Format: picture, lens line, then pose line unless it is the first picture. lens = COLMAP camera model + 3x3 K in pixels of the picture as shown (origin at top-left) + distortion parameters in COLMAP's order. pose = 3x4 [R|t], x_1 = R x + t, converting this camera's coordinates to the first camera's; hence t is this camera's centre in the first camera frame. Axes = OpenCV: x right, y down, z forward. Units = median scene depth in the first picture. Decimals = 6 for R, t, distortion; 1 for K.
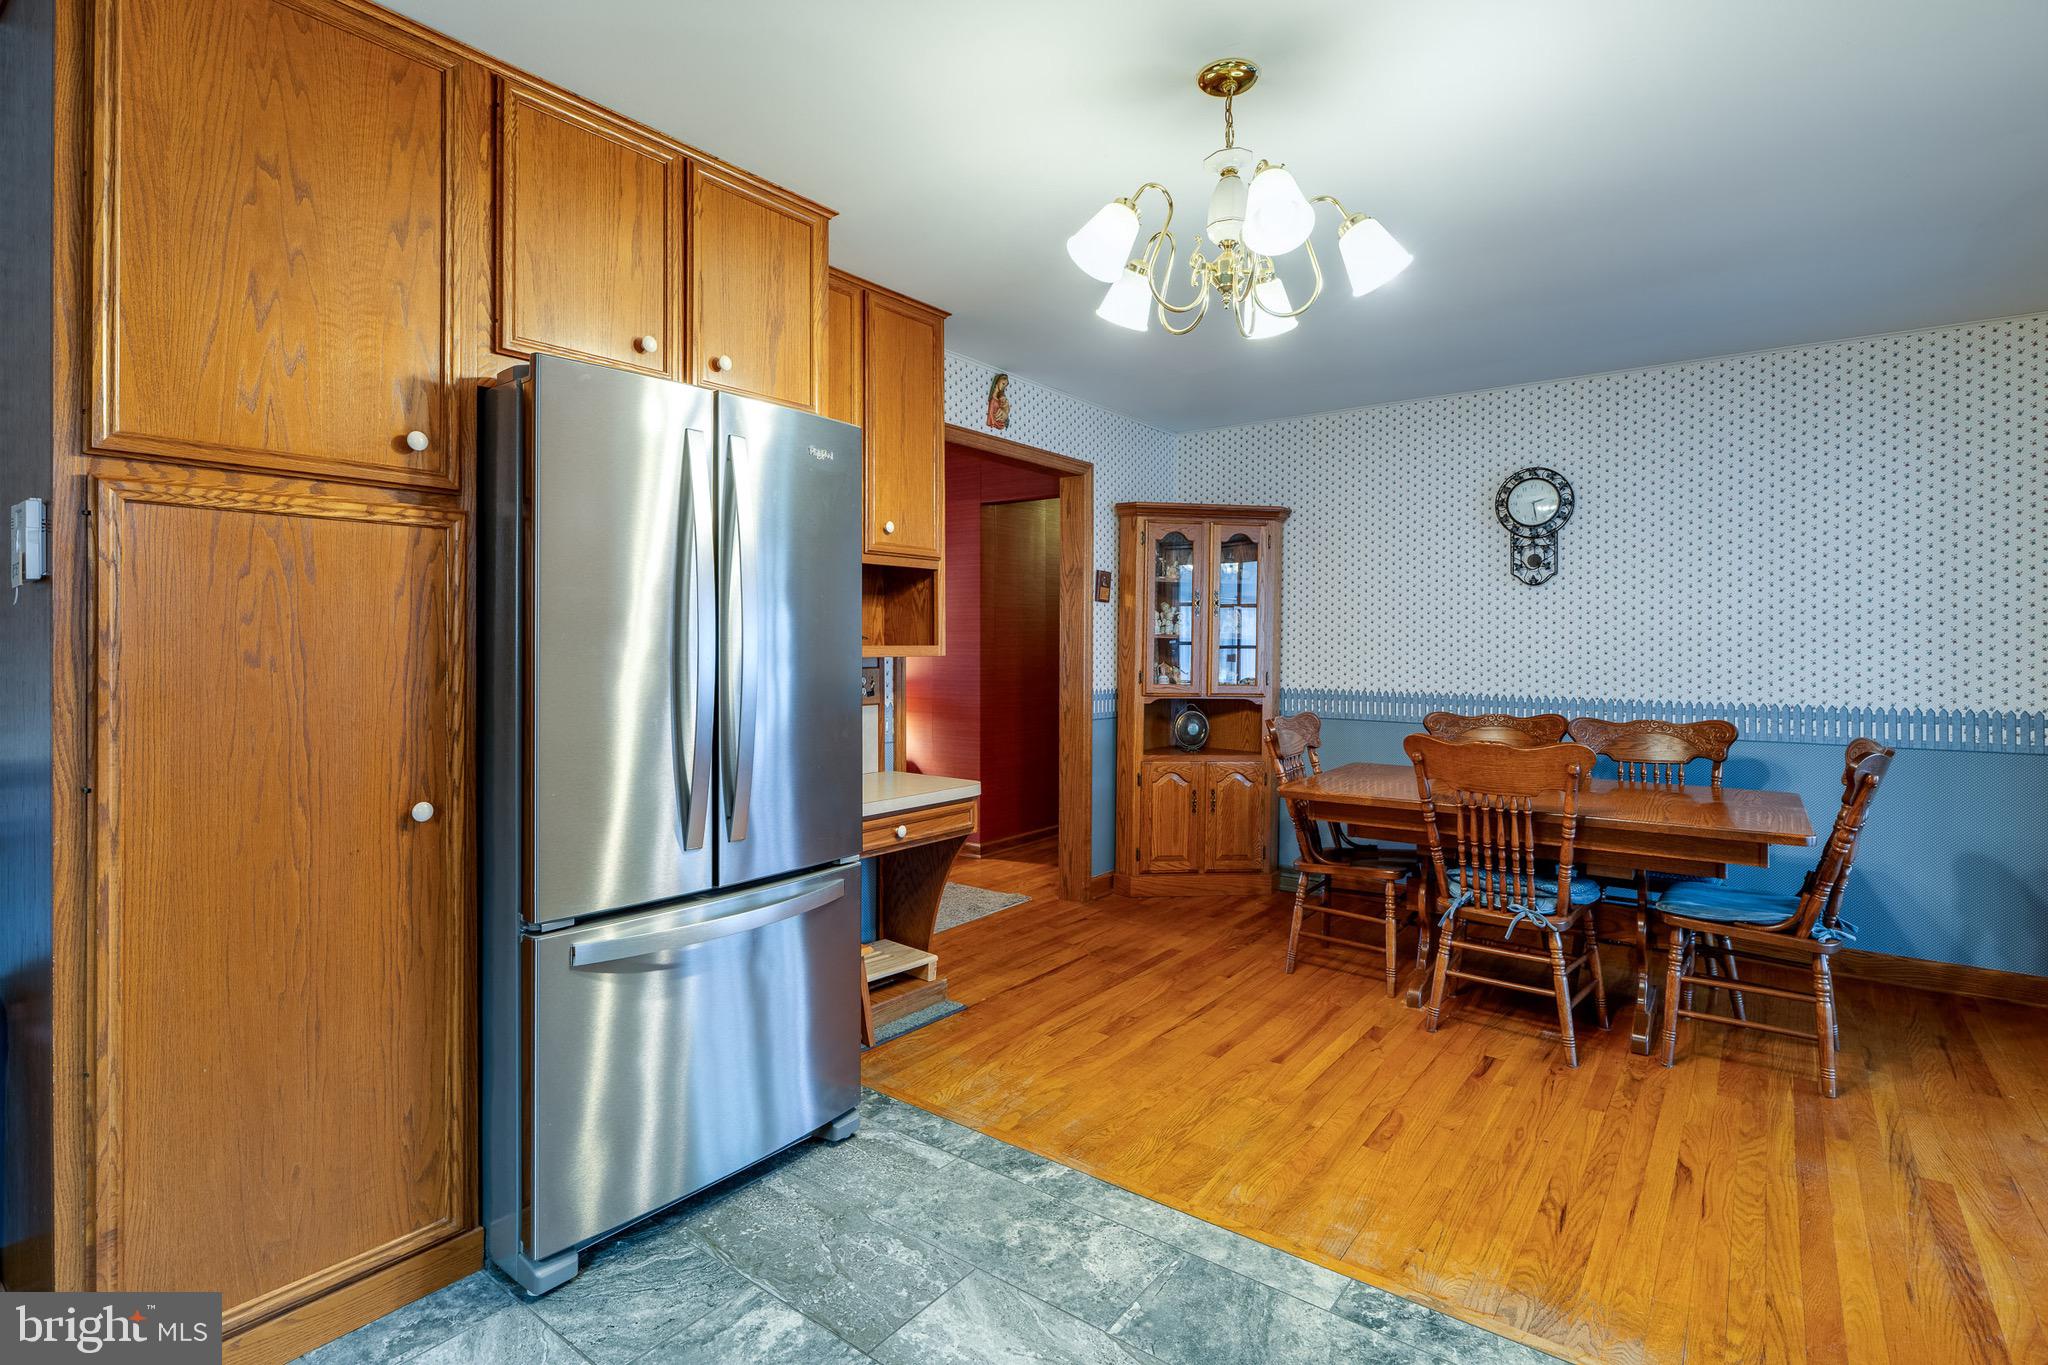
lens RADIAL K [[981.9, 0, 1016.8], [0, 981.9, 636.7], [0, 0, 1]] dist [-0.005997, -0.000479]
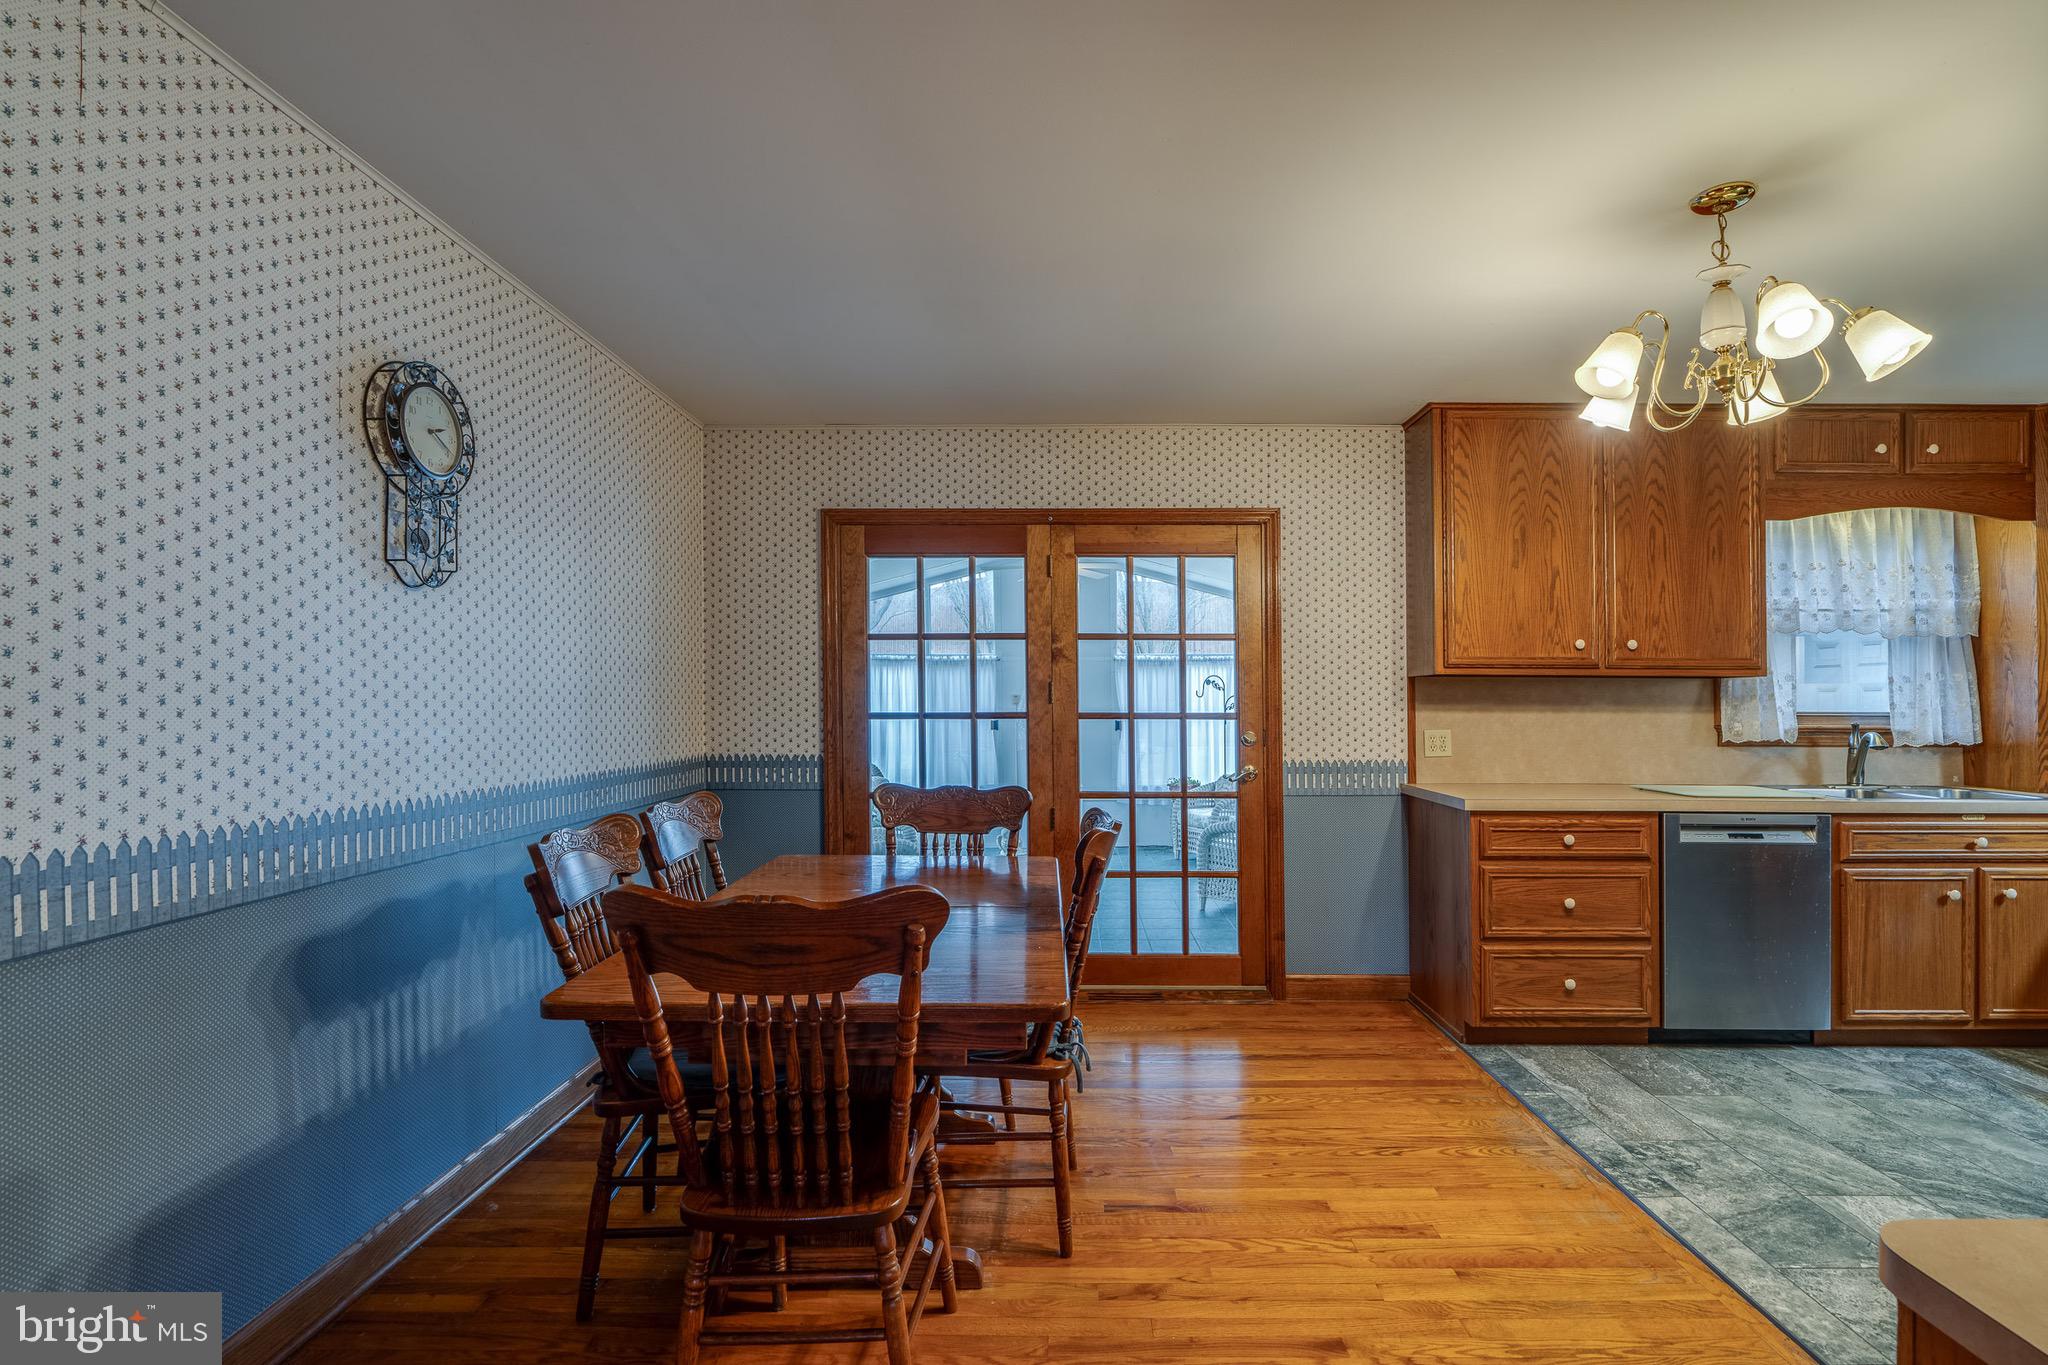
lens RADIAL K [[934.7, 0, 1063.3], [0, 934.7, 689.8], [0, 0, 1]] dist [-0.006852, 0.002144]
pose [[-0.605405, 0.005850, 0.795896, -0.115313], [-0.011968, 0.999793, -0.016452, 0.010298], [-0.795828, -0.019486, -0.605210, 1.491686]]
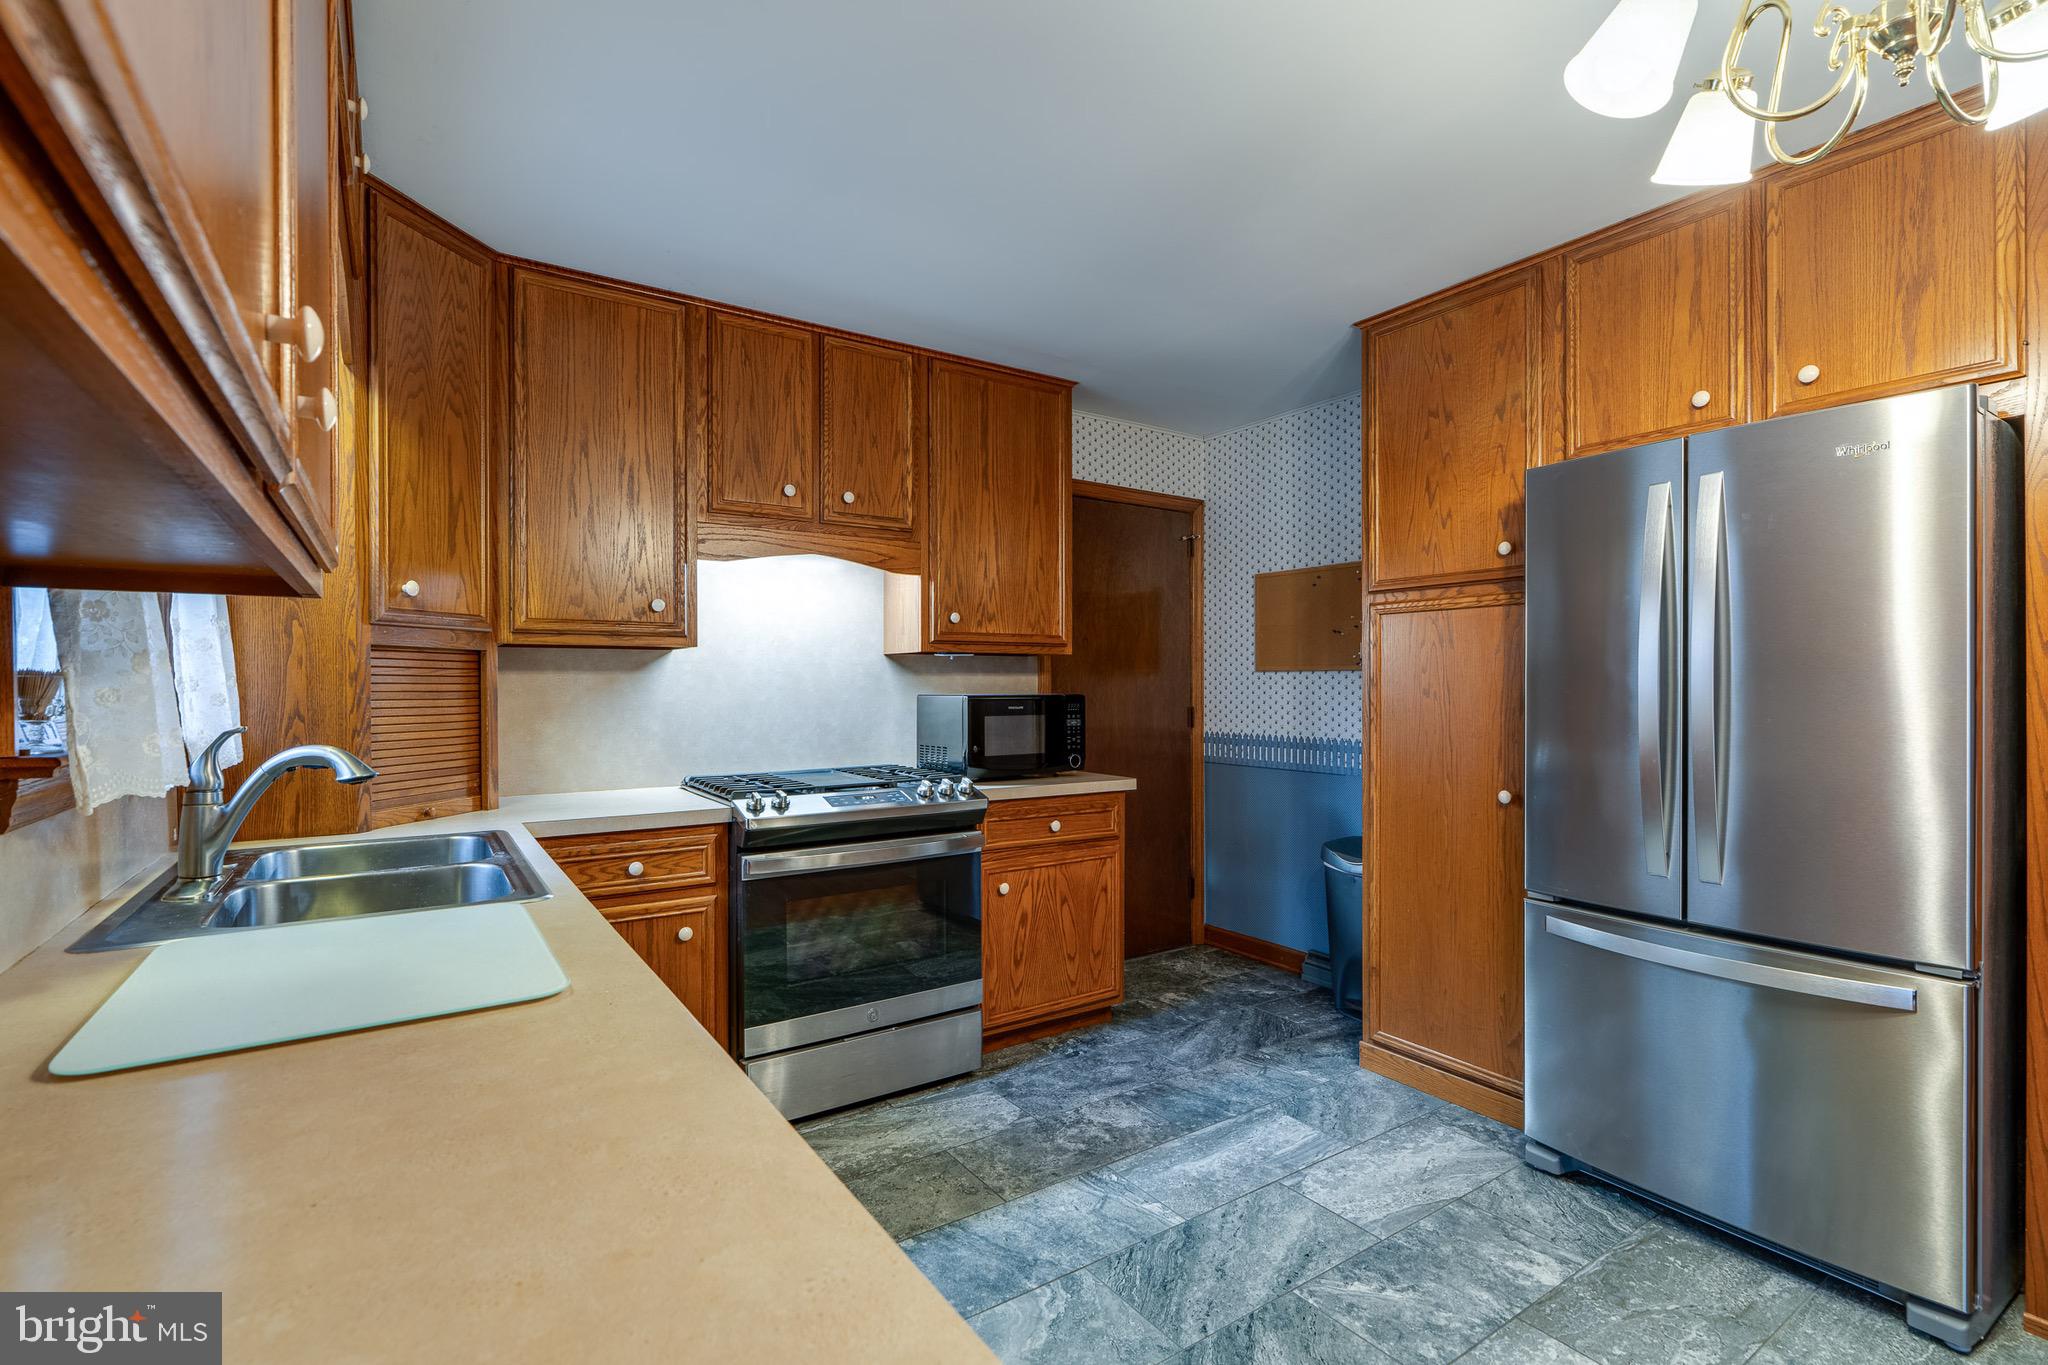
lens RADIAL K [[934.7, 0, 1023.6], [0, 934.7, 679.0], [0, 0, 1]] dist [-0.006852, 0.002144]
pose [[-0.316516, -0.004766, -0.948575, 0.587831], [0.009229, 0.999925, -0.008103, 0.002330], [0.948542, -0.011319, -0.316448, 0.456688]]
